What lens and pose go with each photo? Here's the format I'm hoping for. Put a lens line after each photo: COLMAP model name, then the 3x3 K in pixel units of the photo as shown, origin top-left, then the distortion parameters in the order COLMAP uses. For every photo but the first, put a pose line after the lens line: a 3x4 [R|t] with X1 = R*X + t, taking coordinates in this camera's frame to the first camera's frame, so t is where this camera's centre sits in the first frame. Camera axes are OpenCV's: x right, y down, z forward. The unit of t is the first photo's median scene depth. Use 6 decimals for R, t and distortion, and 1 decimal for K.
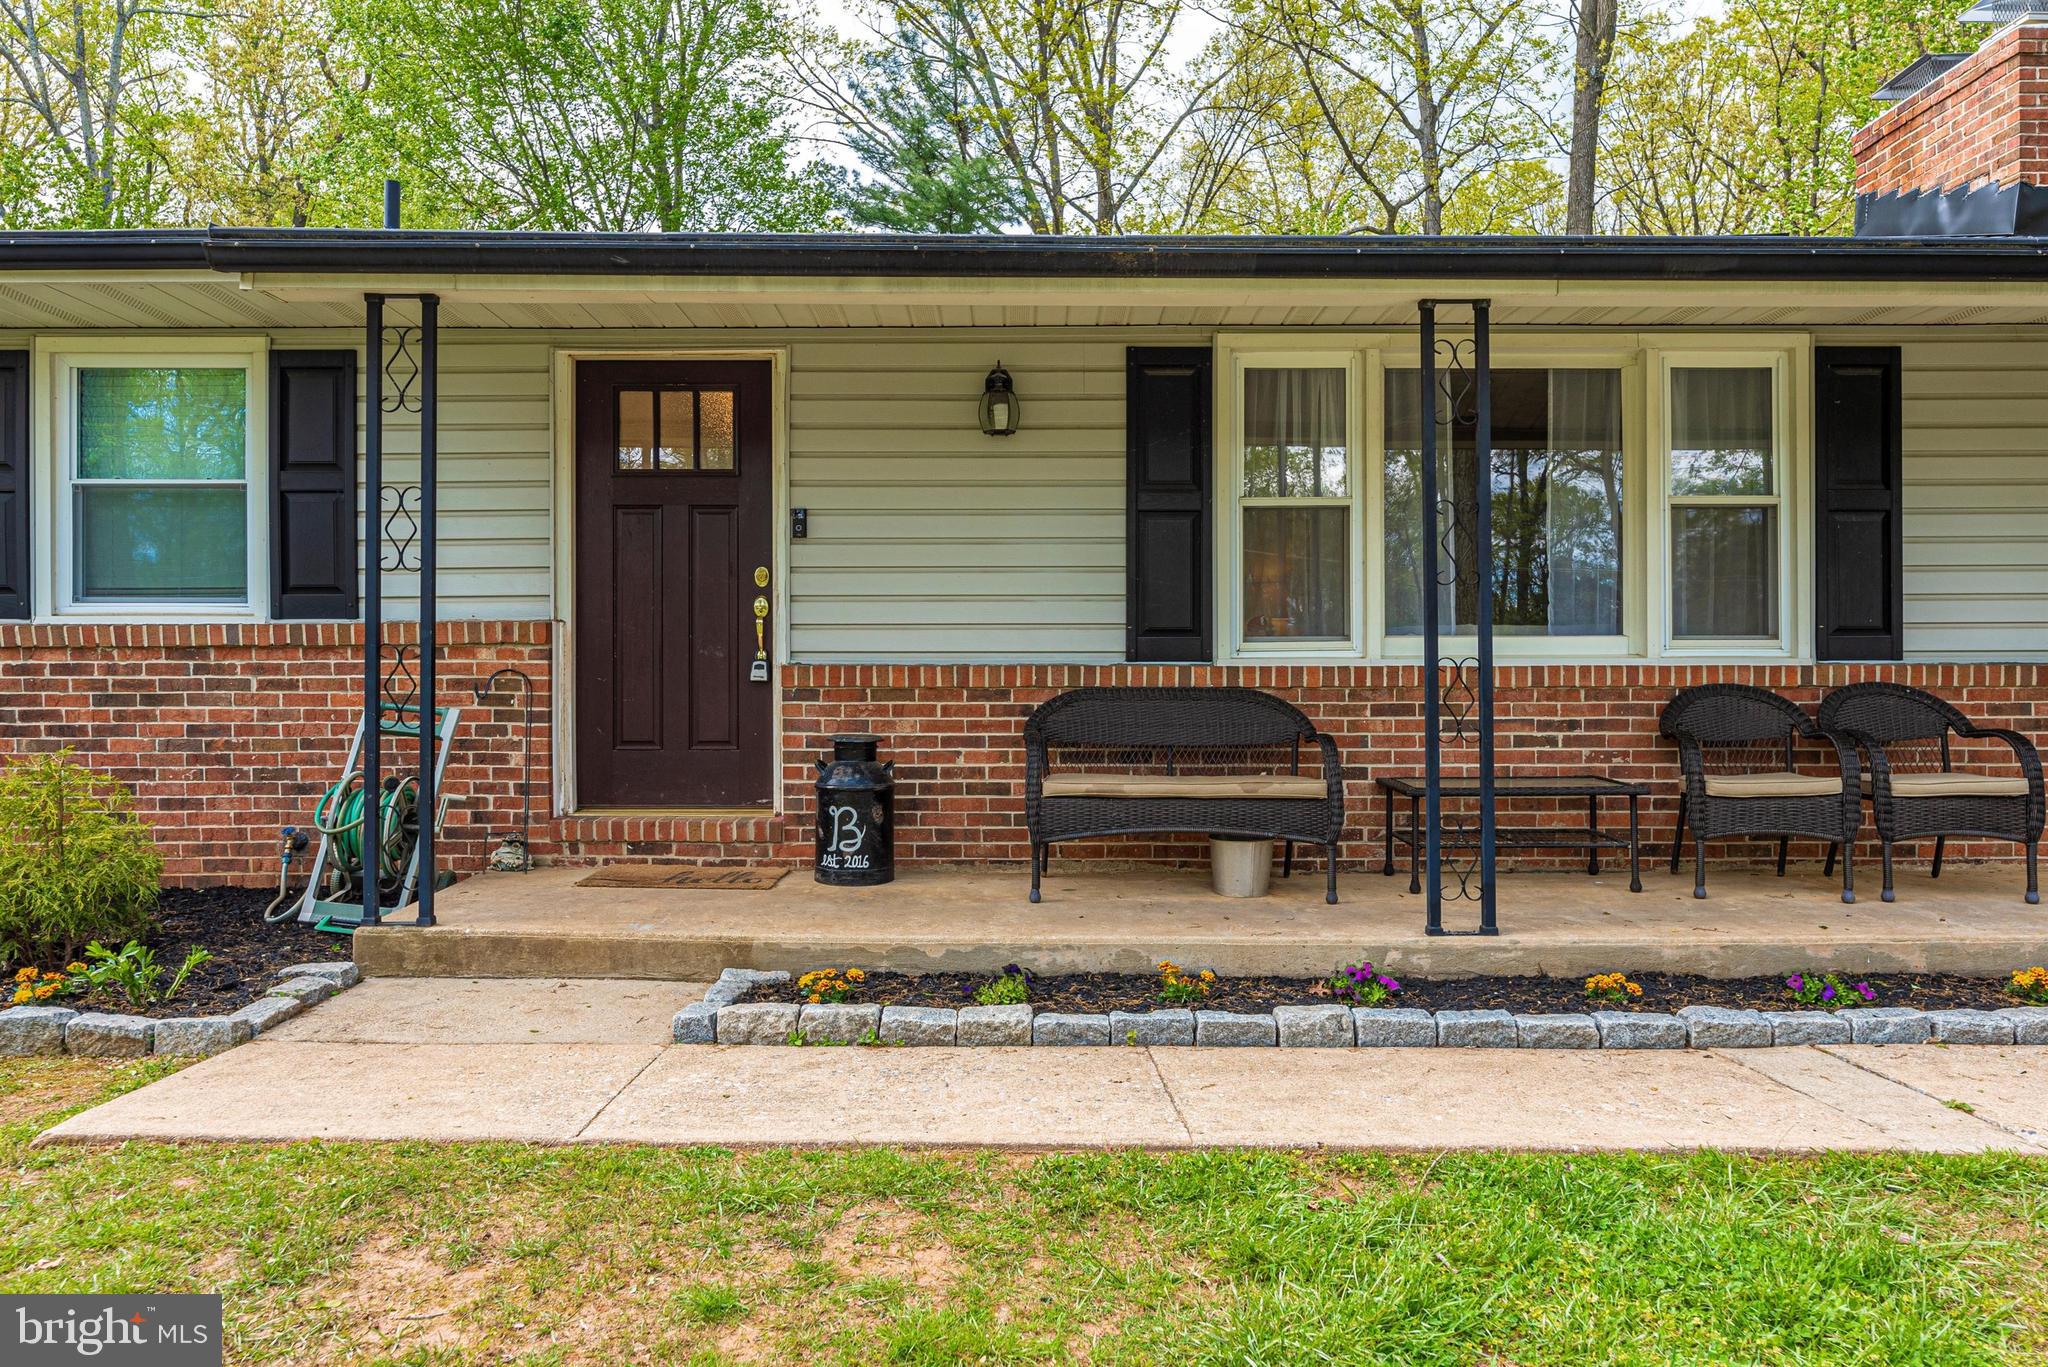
lens RADIAL K [[1319.4, 0, 1024.0], [0, 1319.4, 683.5], [0, 0, 1]] dist [-0.001448, -0.000316]
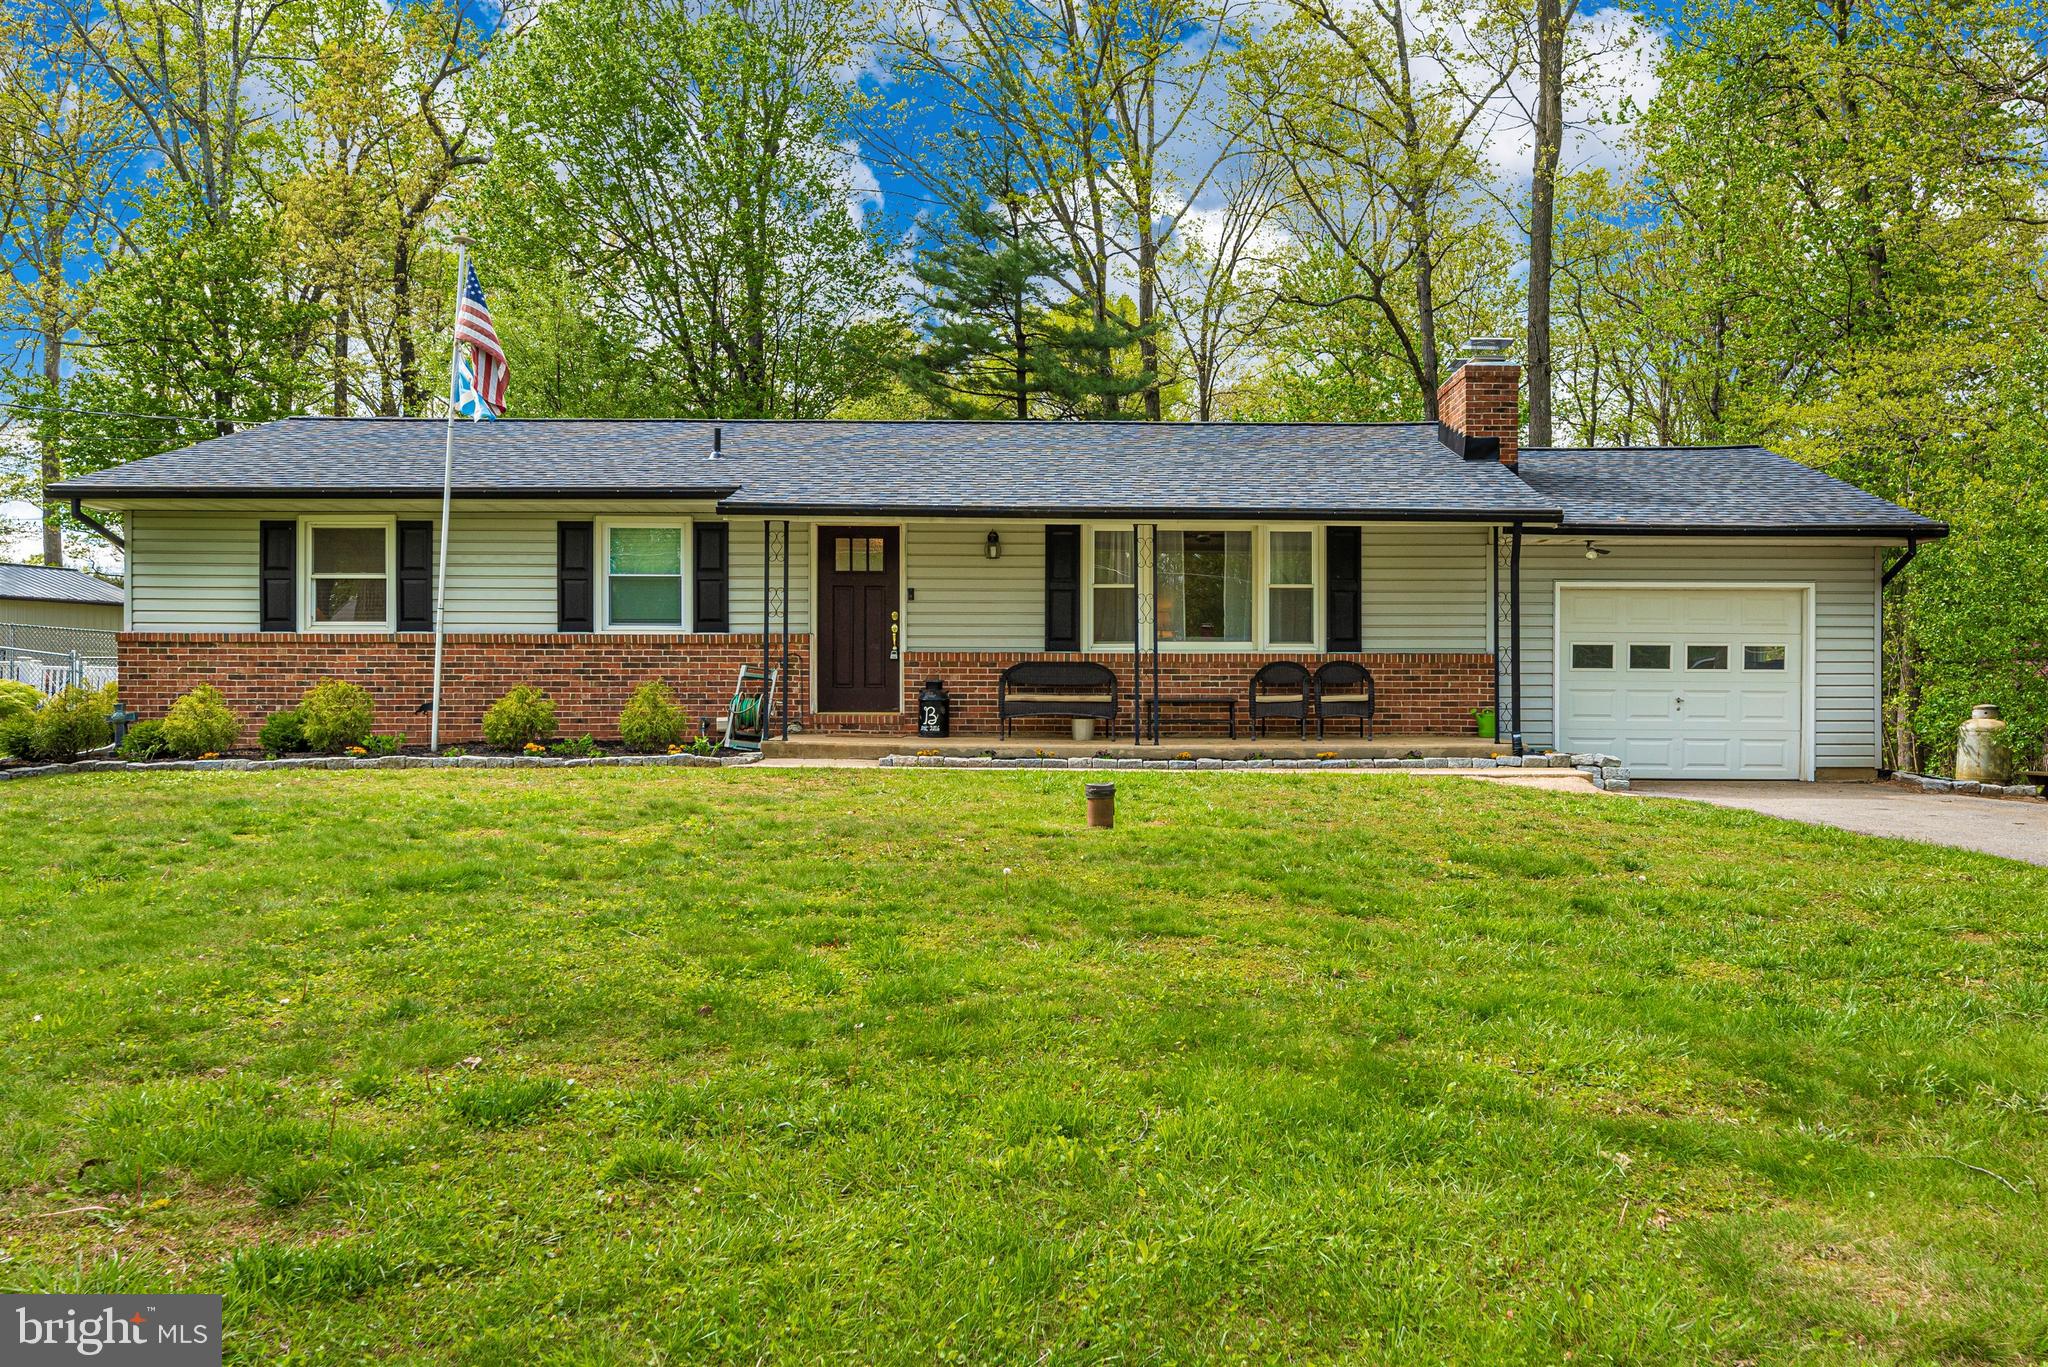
lens RADIAL K [[1509.3, 0, 1137.5], [0, 1509.3, 701.4], [0, 0, 1]] dist [-0.001864, 0.000468]
pose [[0.999707, 0.003061, 0.024018, 0.182487], [-0.003139, 0.999990, 0.003201, 0.066745], [-0.024008, -0.003275, 0.999706, -1.802771]]
